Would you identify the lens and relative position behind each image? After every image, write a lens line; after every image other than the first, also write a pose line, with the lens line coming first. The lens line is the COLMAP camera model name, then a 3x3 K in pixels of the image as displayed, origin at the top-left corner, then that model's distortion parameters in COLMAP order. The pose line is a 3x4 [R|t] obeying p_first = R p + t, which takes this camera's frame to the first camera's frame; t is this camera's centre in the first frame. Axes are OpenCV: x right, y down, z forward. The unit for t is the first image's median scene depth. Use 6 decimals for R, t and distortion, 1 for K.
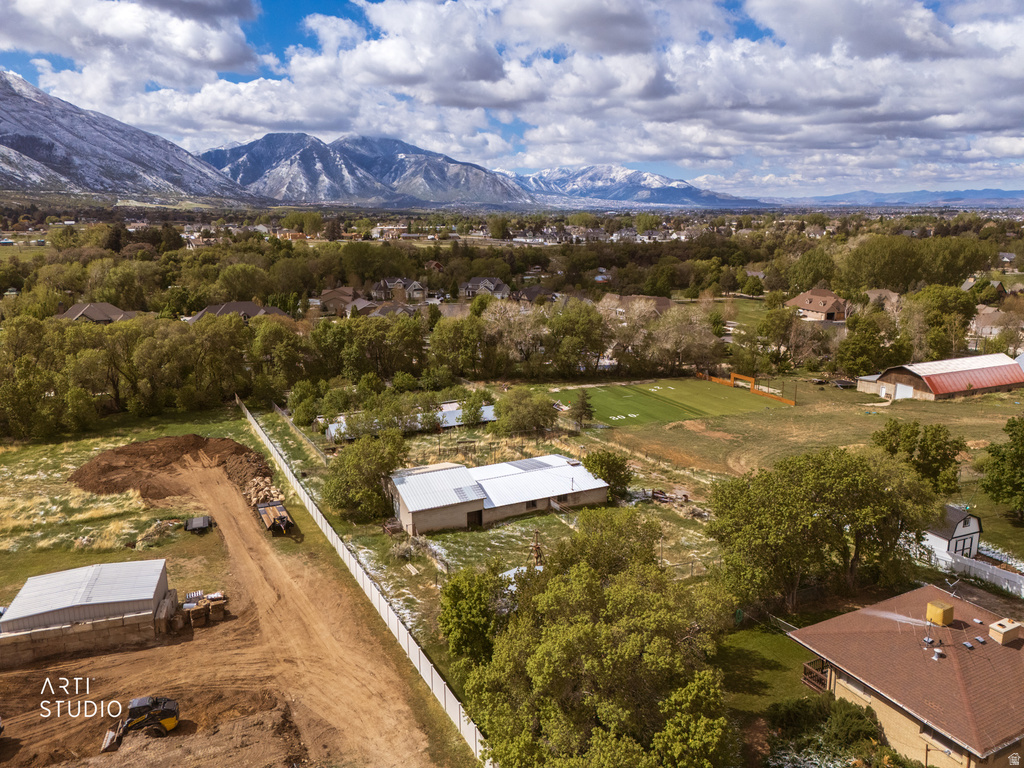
lens RADIAL K [[747.3, 0, 513.6], [0, 747.3, 385.3], [0, 0, 1]] dist [0.080763, -0.070268]
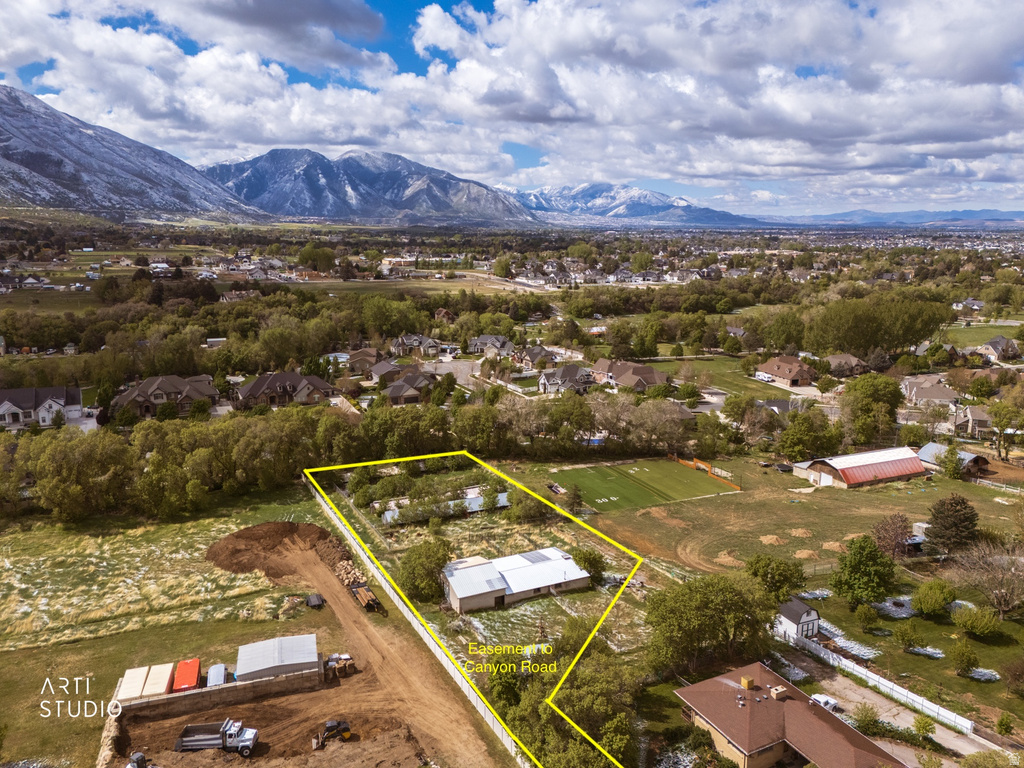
lens RADIAL K [[747.3, 0, 512.5], [0, 747.3, 383.5], [0, 0, 1]] dist [0.080763, -0.070268]
pose [[0.999958, 0.009172, -0.000488, -0.006297], [-0.009180, 0.999741, -0.020818, -0.048875], [0.000297, 0.020822, 0.999783, -0.111967]]
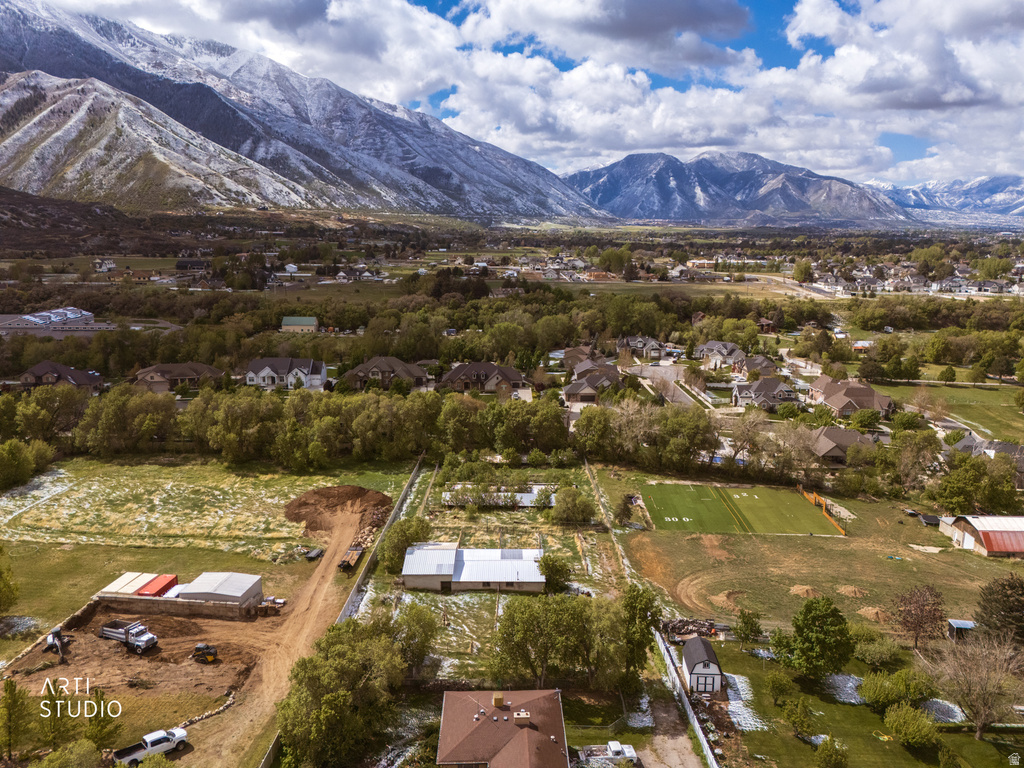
lens RADIAL K [[747.3, 0, 513.4], [0, 747.3, 383.9], [0, 0, 1]] dist [0.080763, -0.070268]
pose [[0.900936, 0.099134, -0.422478, 0.149576], [-0.107937, 0.994153, 0.003100, -0.056181], [0.420315, 0.042808, 0.906368, -0.082479]]
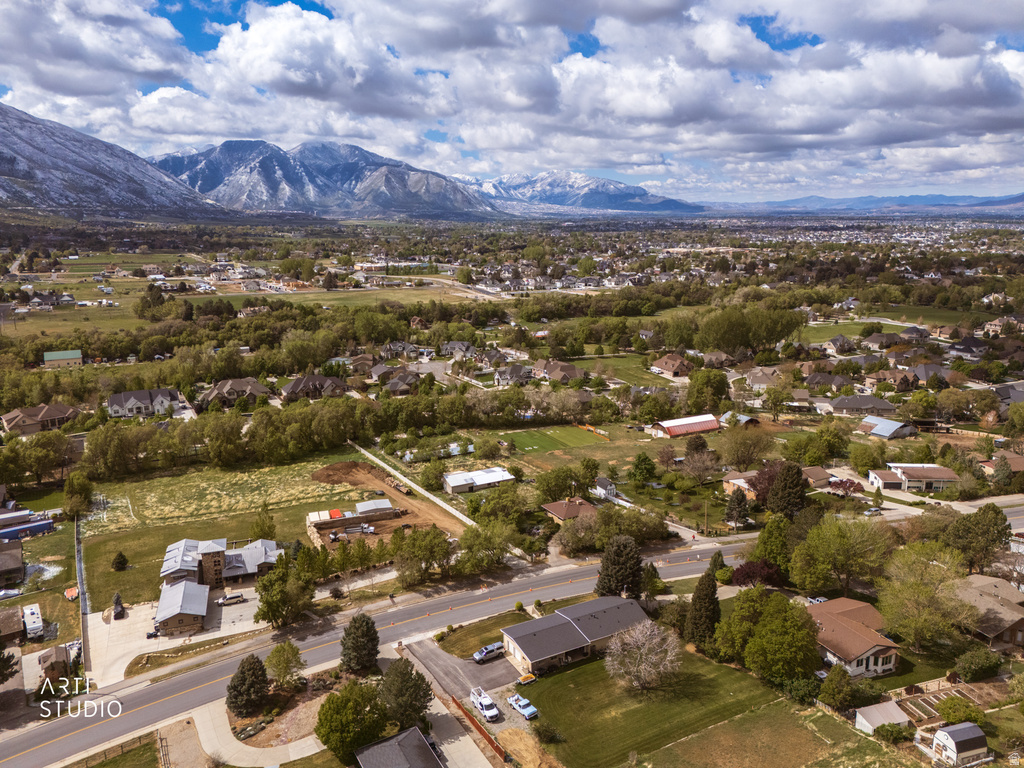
lens RADIAL K [[747.3, 0, 510.8], [0, 747.3, 389.8], [0, 0, 1]] dist [0.080763, -0.070268]
pose [[0.998864, -0.012664, 0.045932, -0.004996], [0.012587, 0.999919, 0.001964, -0.051039], [-0.045954, -0.001383, 0.998943, -0.453411]]
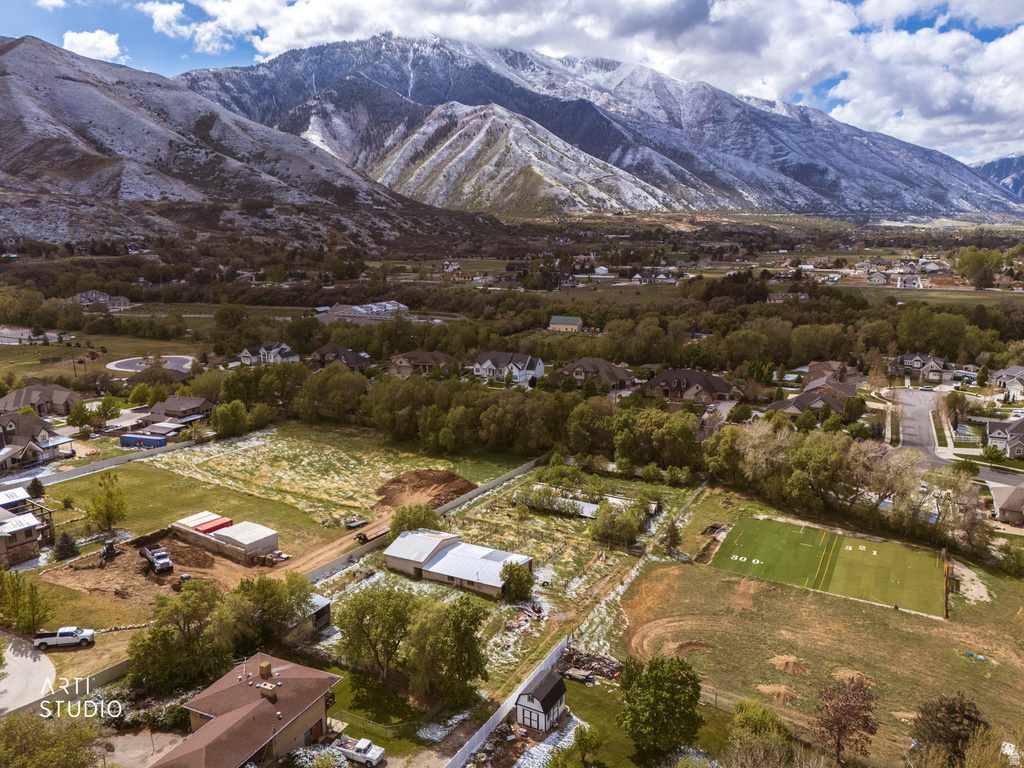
lens RADIAL K [[747.3, 0, 514.1], [0, 747.3, 383.9], [0, 0, 1]] dist [0.080763, -0.070268]
pose [[0.607171, 0.163566, -0.777553, 0.276663], [-0.178359, 0.981666, 0.067228, -0.080579], [0.774294, 0.097865, 0.625213, 0.019511]]
